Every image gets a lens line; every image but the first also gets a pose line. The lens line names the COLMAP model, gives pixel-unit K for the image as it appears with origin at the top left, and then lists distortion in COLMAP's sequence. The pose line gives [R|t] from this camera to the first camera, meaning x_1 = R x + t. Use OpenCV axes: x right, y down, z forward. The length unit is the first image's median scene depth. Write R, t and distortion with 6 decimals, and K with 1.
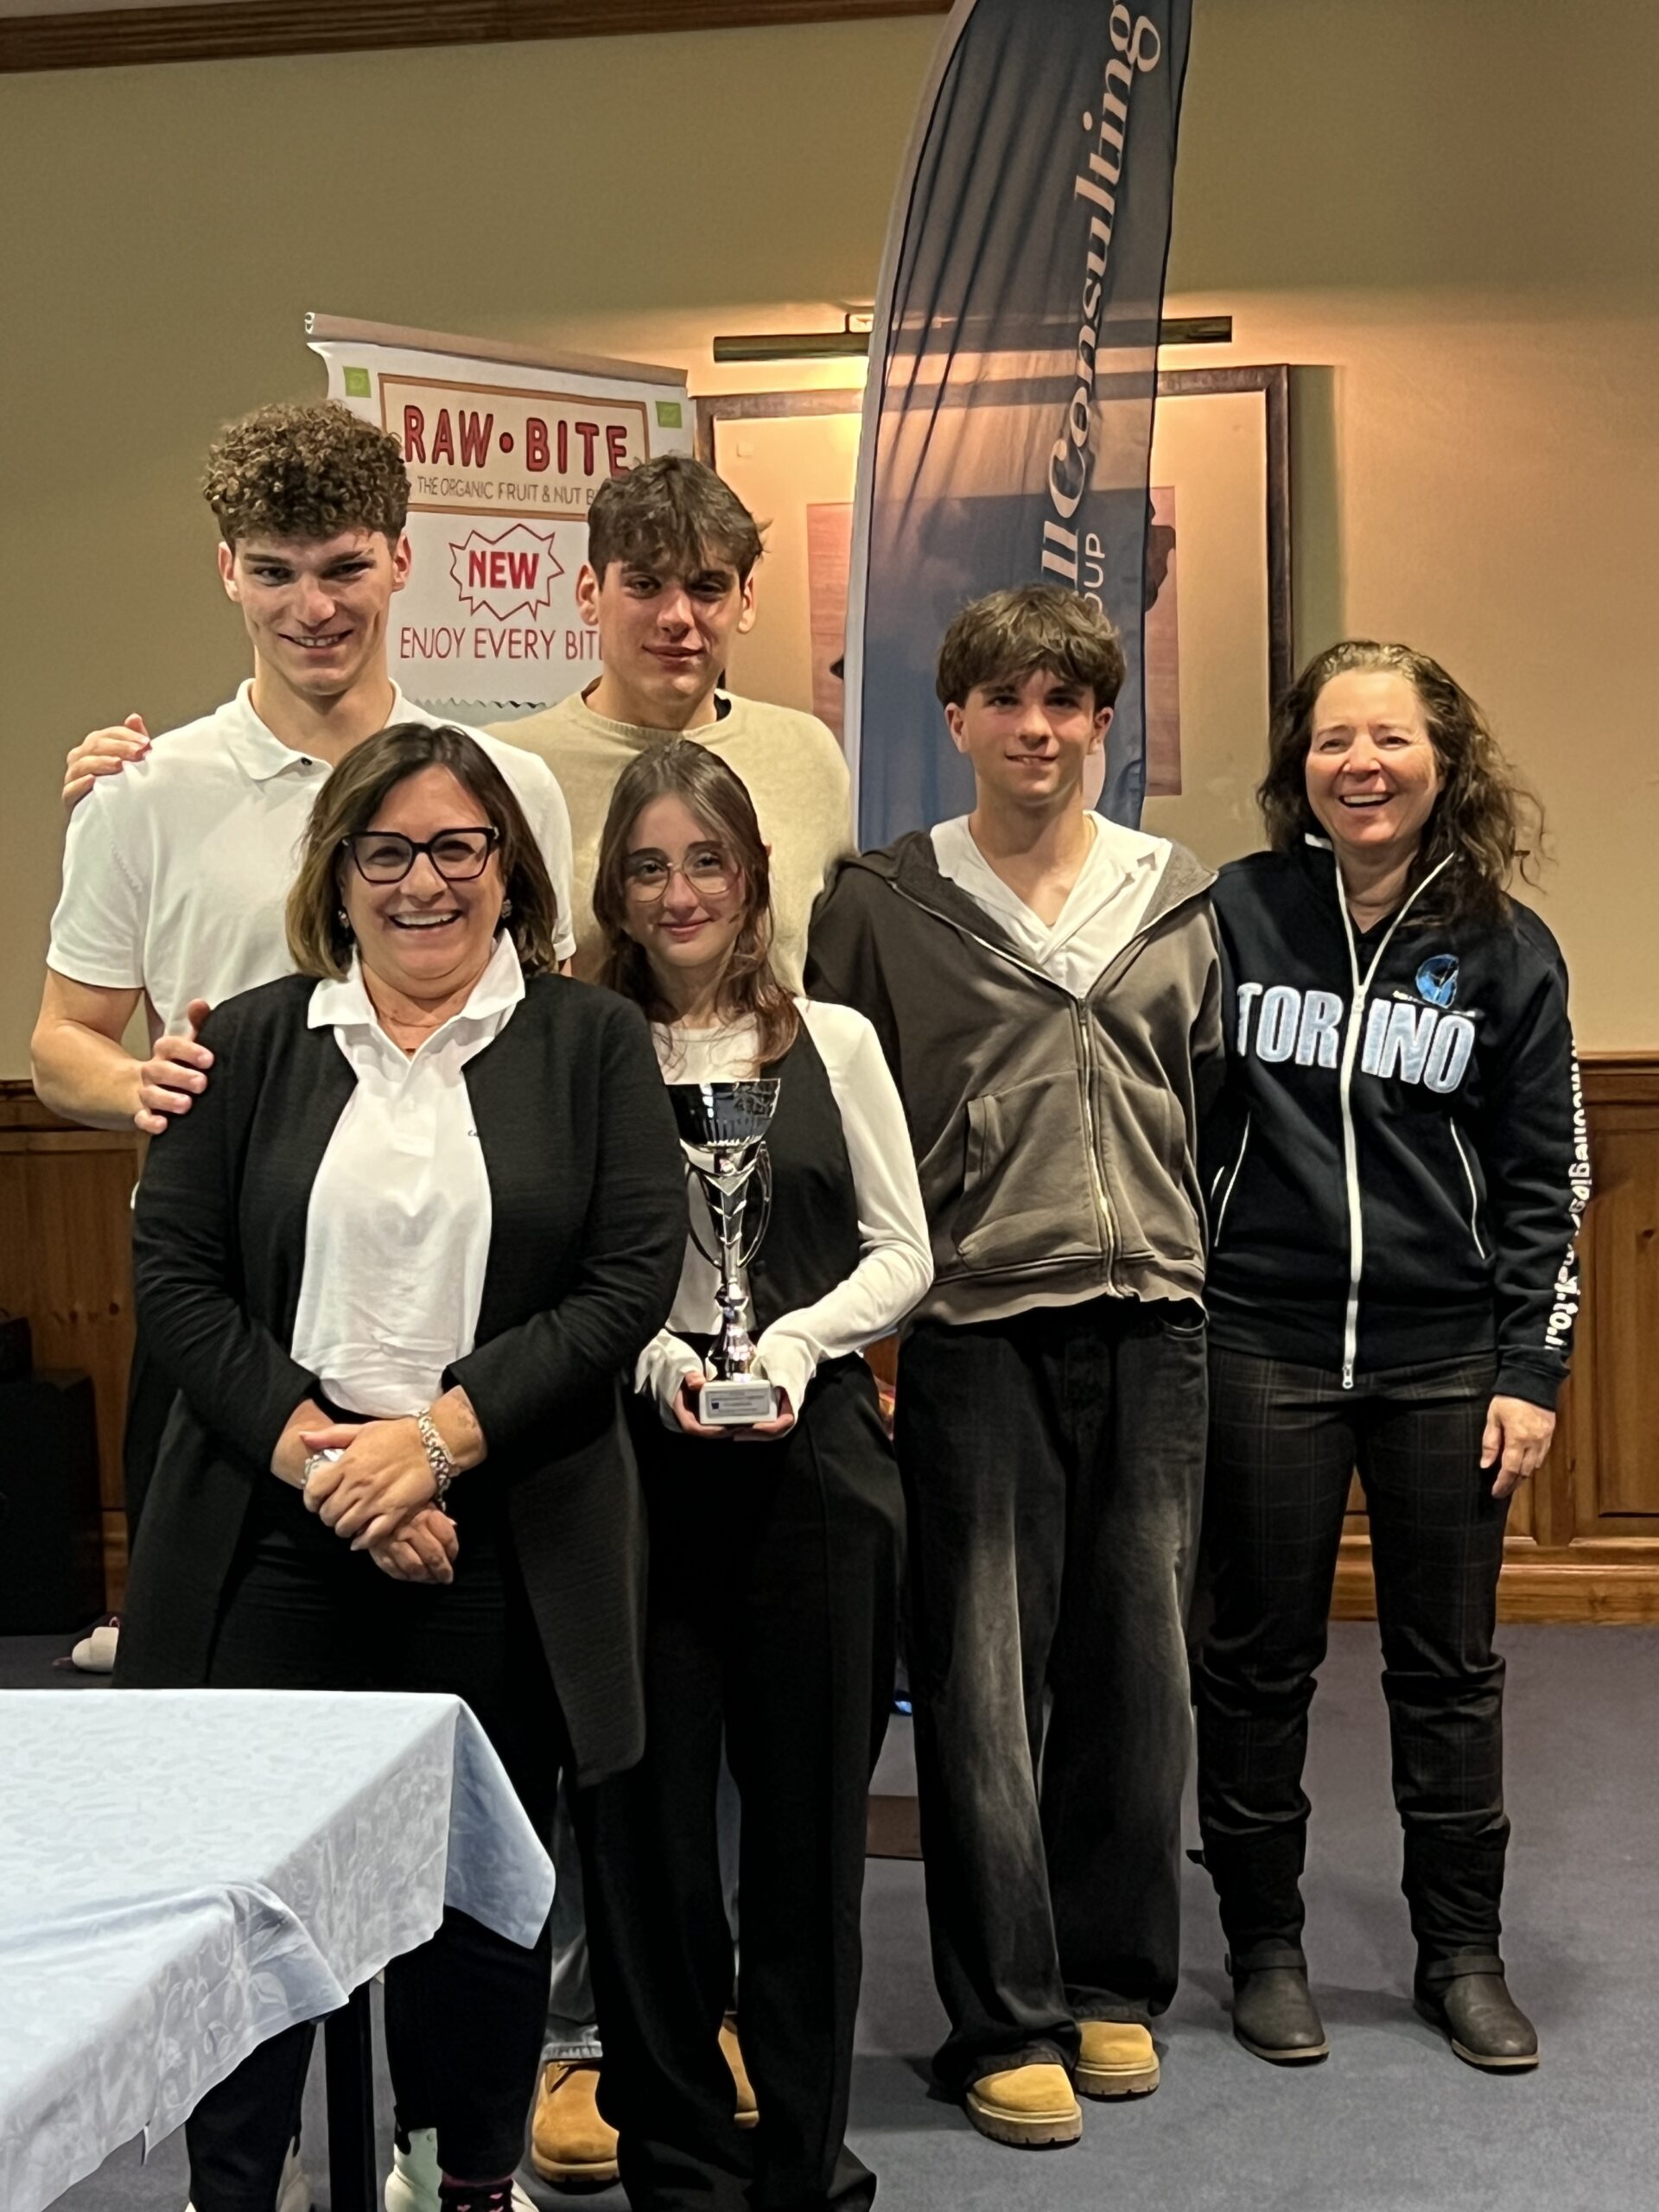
lens RADIAL K [[3887.6, 0, 829.5], [0, 3887.6, 1106.0], [0, 0, 1]] dist [0.030101, 0.123772]
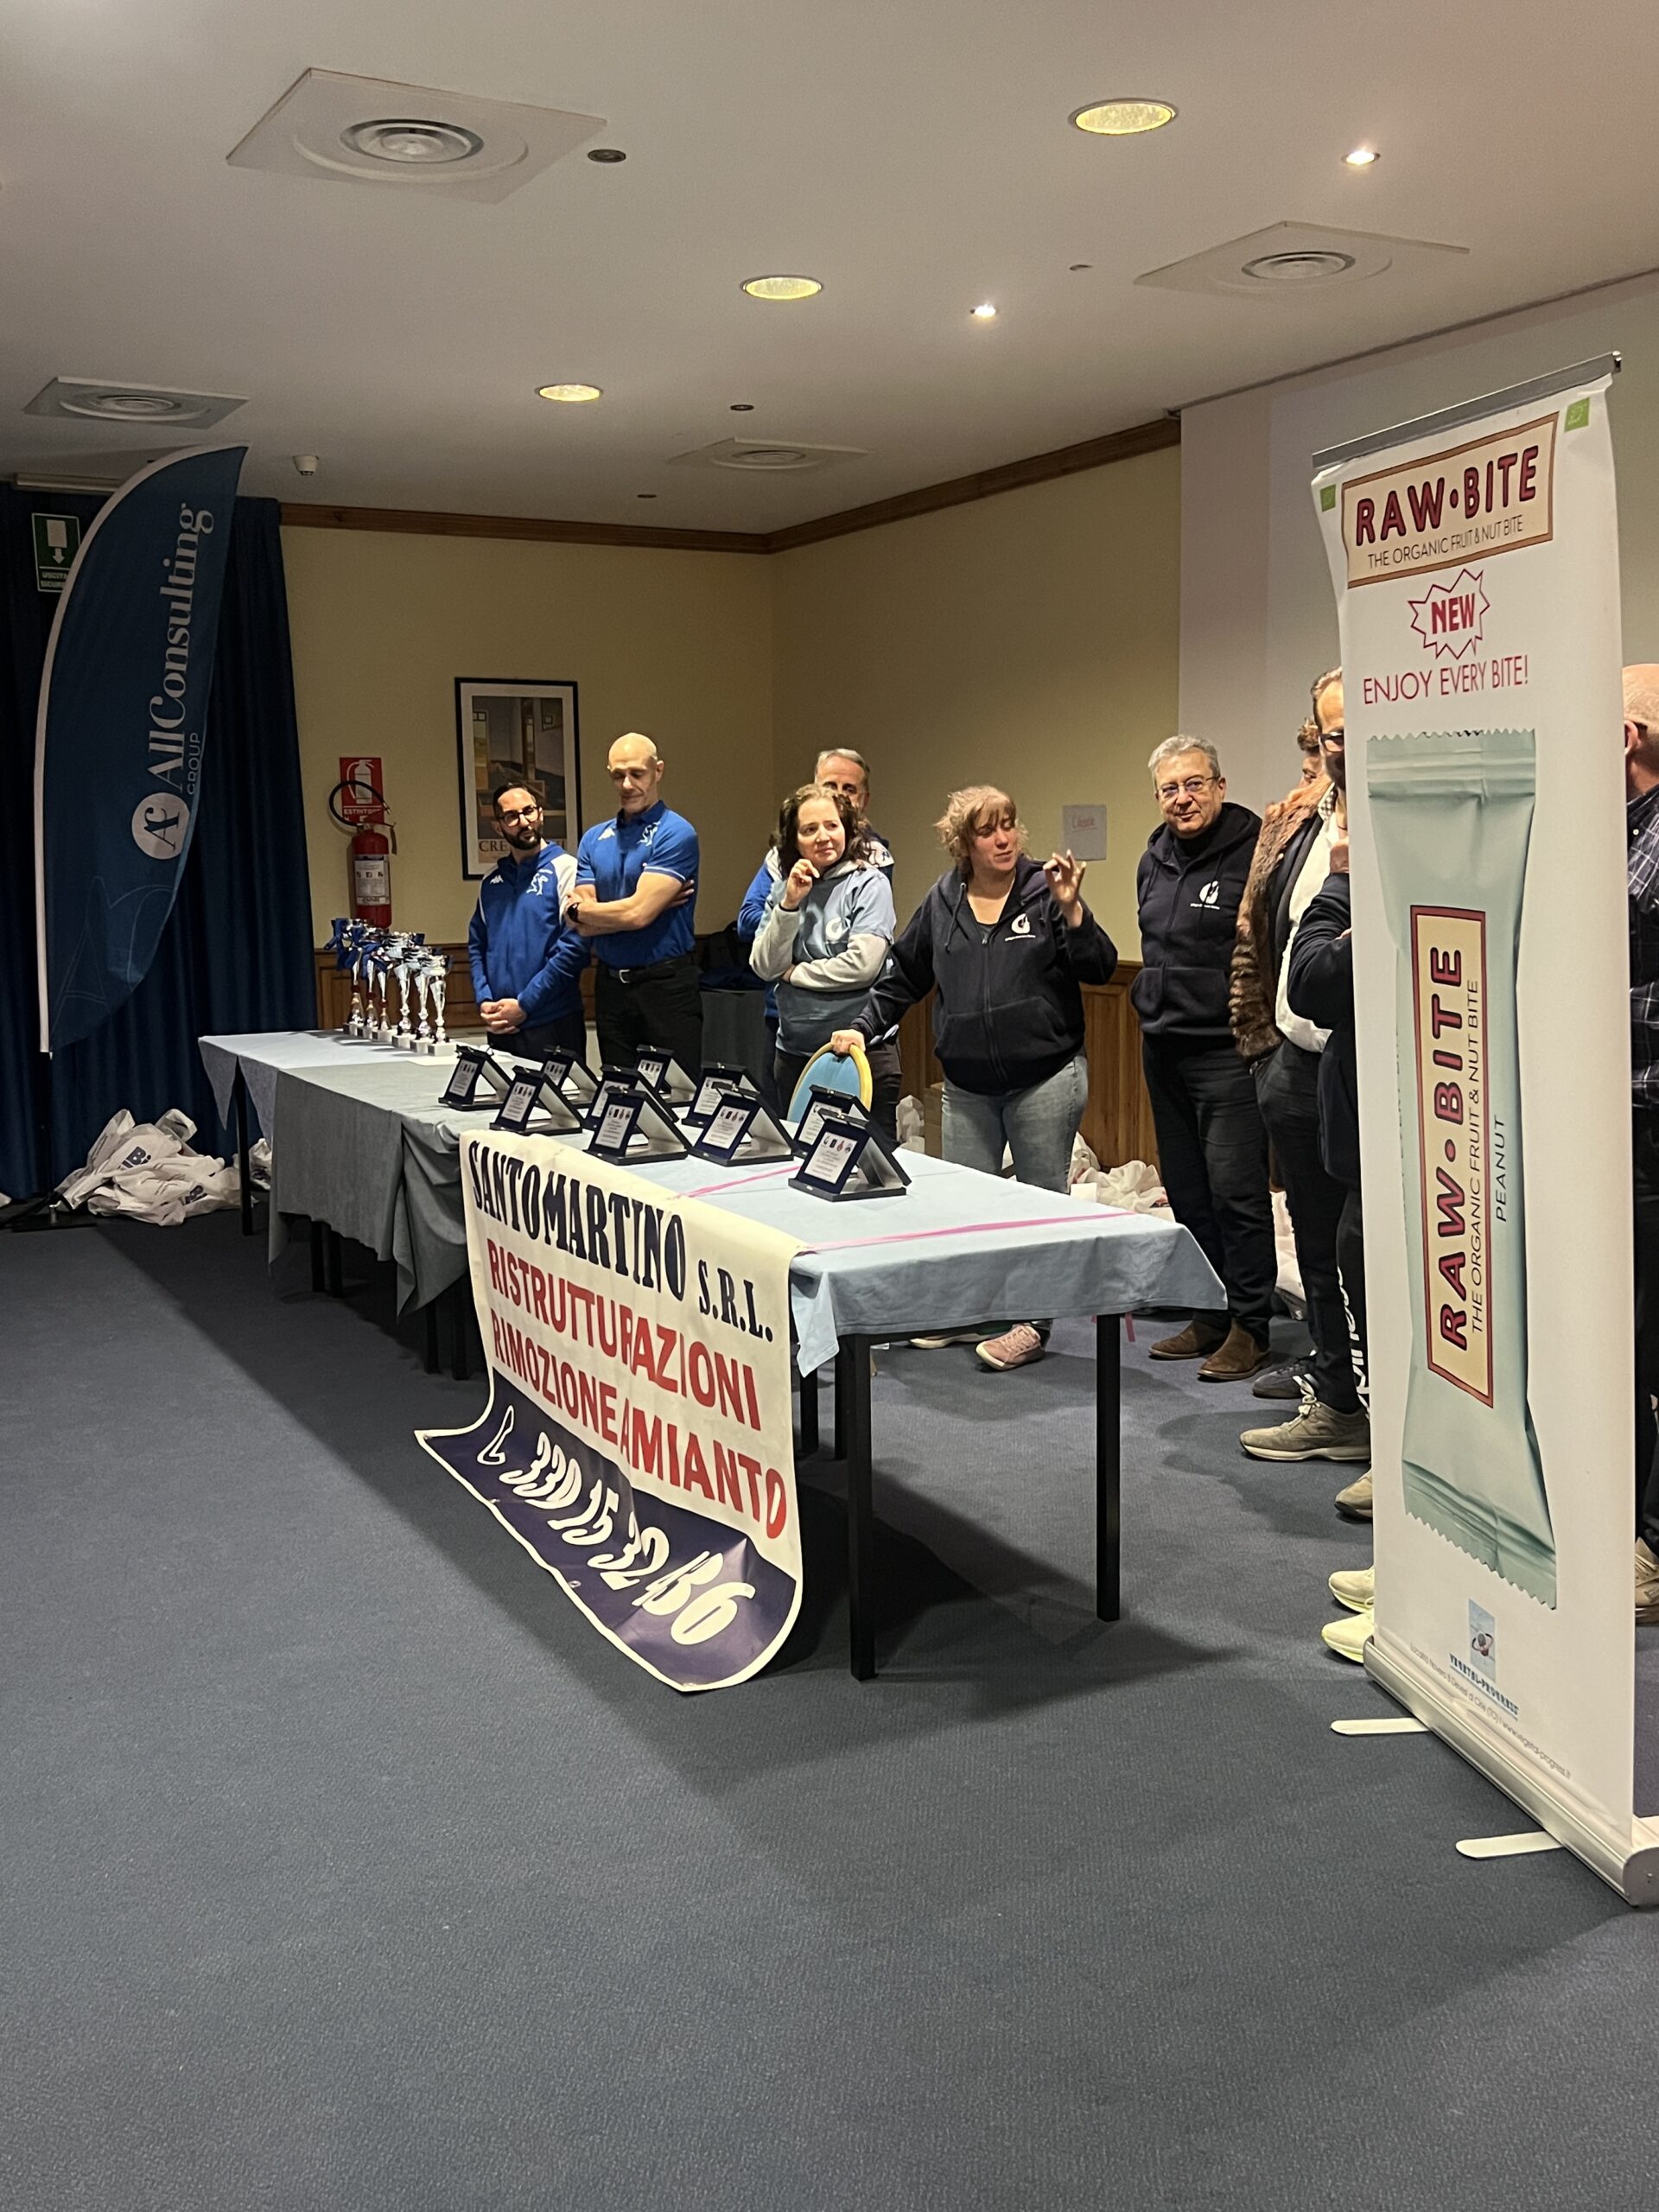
lens RADIAL K [[2040.5, 0, 829.5], [0, 2040.5, 1106.0], [0, 0, 1]] dist [0.003892, -0.000265]
pose [[-0.672391, 0.115570, -0.731119, 0.485161], [-0.055888, 0.976990, 0.205834, -0.109681], [0.738084, 0.179261, -0.650460, 1.271957]]
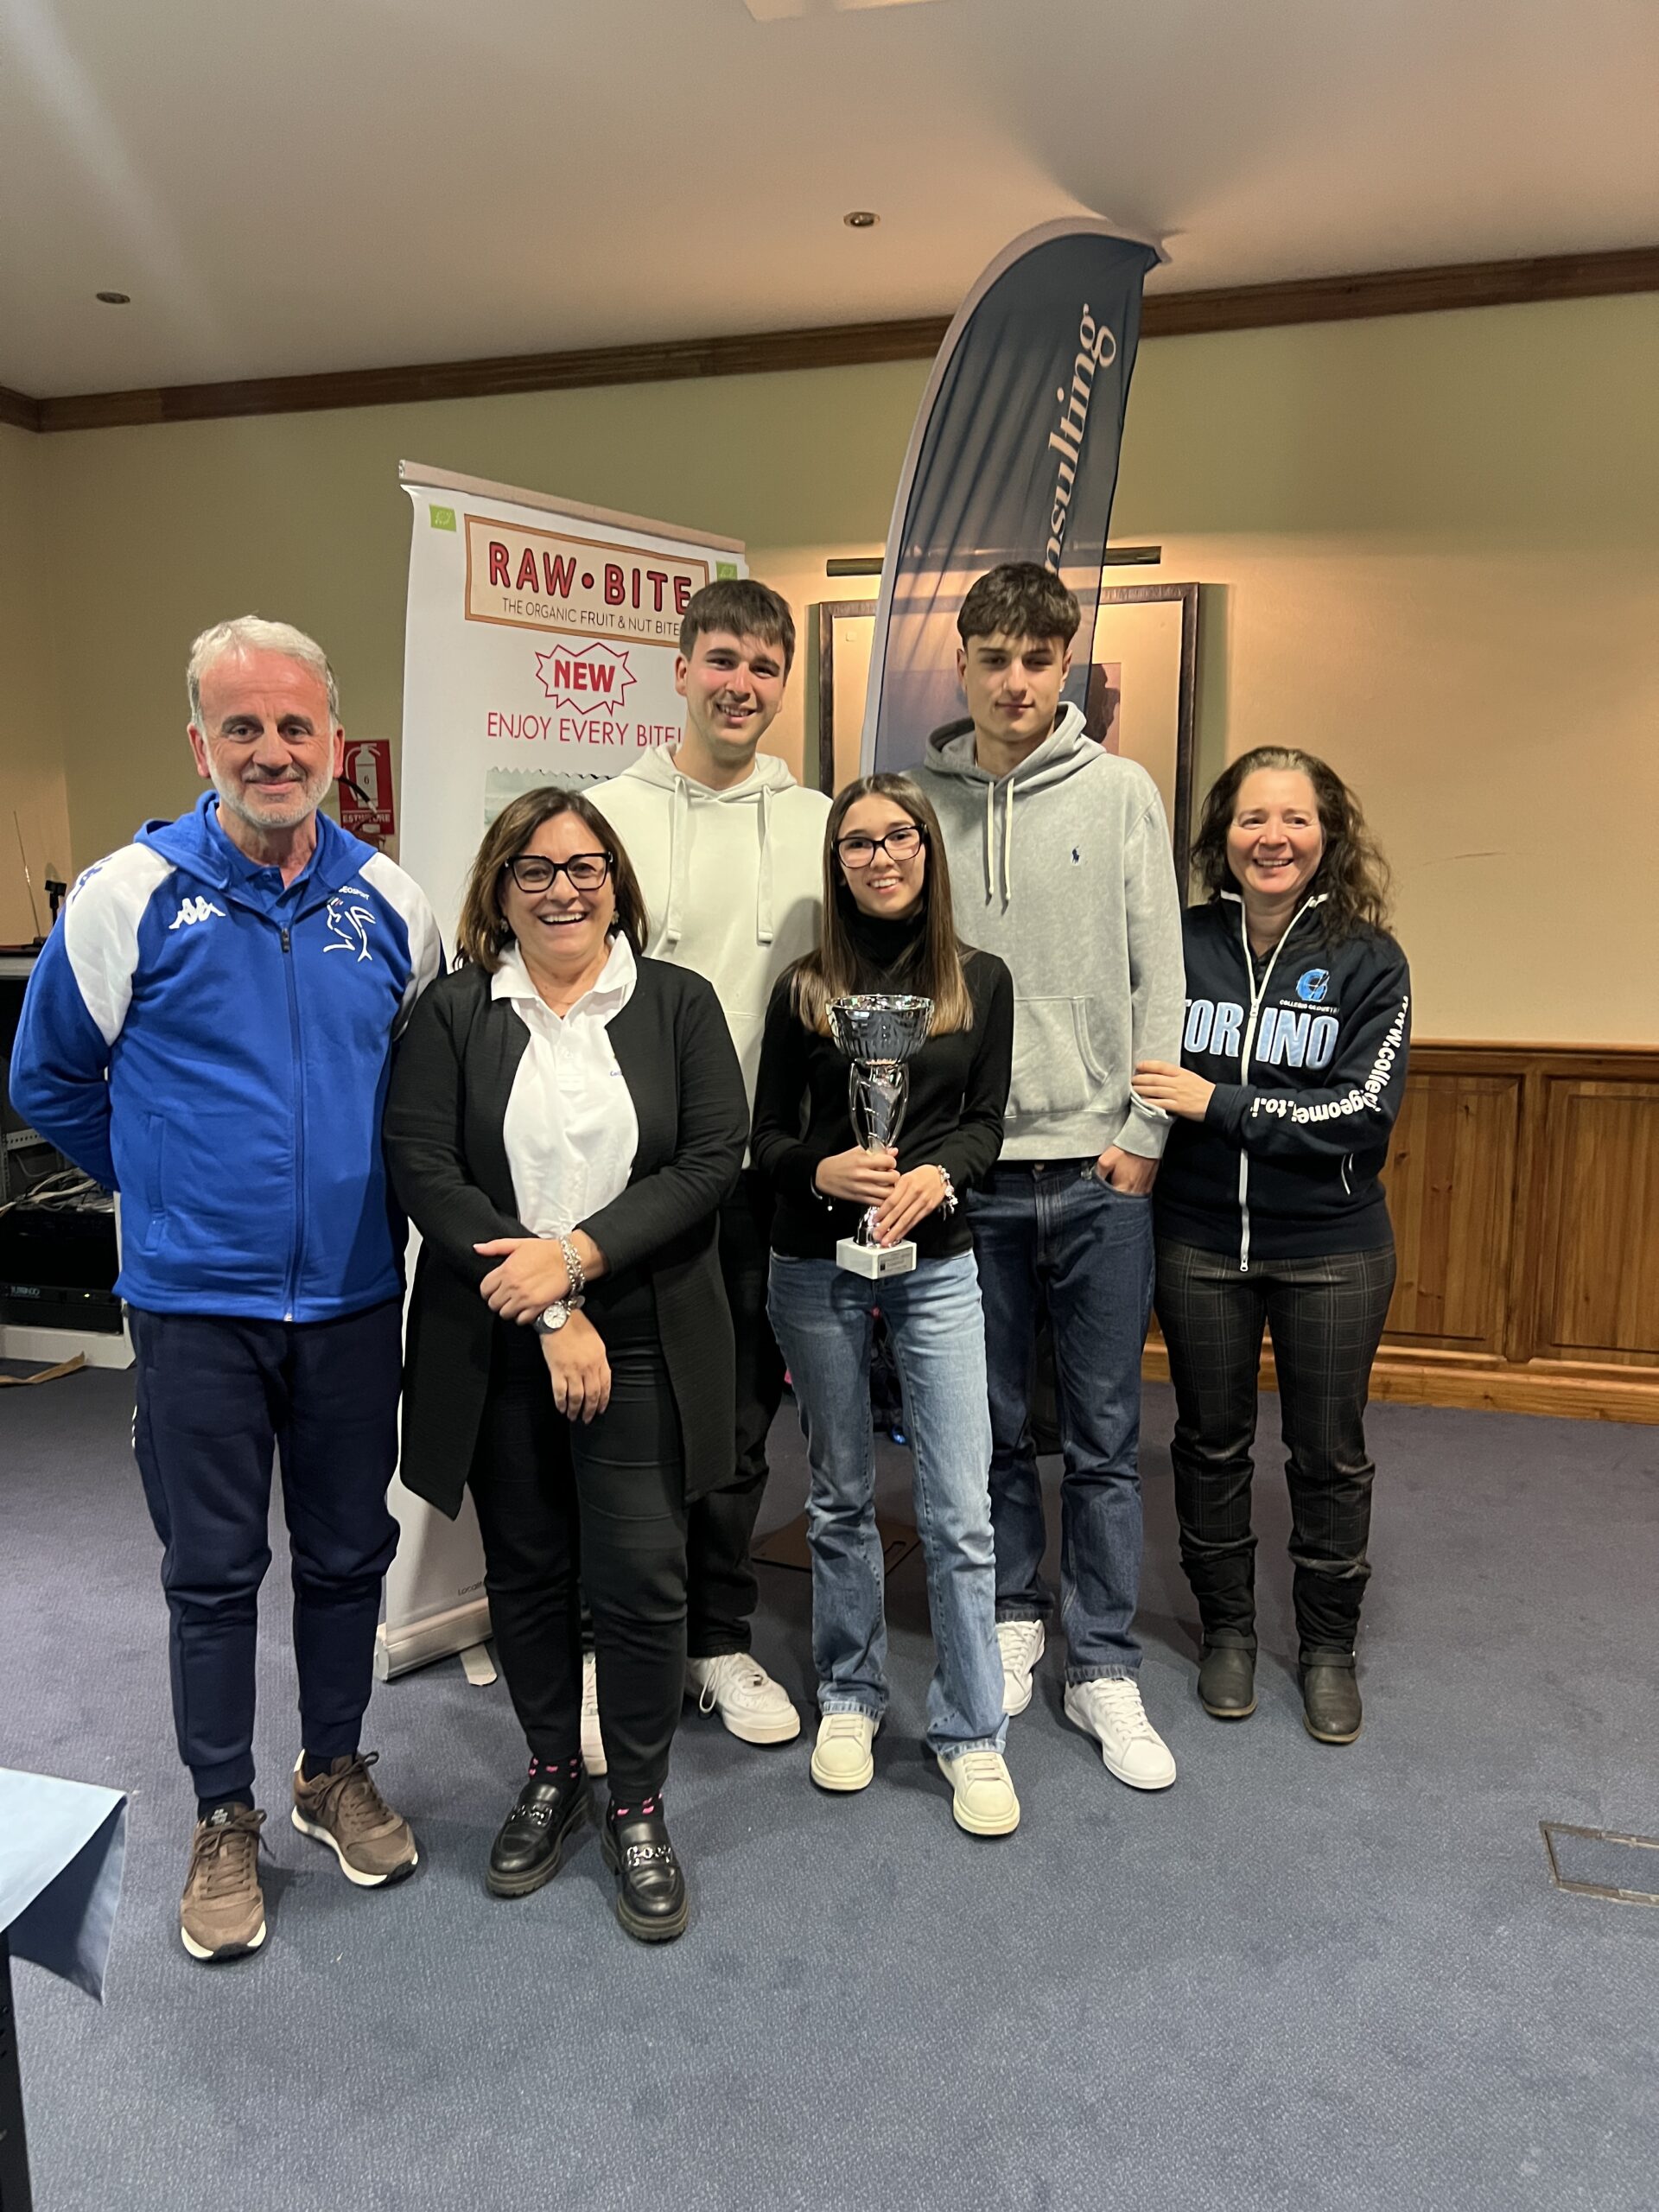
lens RADIAL K [[1651.6, 0, 829.5], [0, 1651.6, 1106.0], [0, 0, 1]] dist [0.003391, 0.000159]
pose [[0.992575, 0.049355, -0.111167, 0.073437], [-0.041795, 0.996718, 0.069335, -0.030986], [0.114224, -0.064174, 0.991380, 0.422419]]
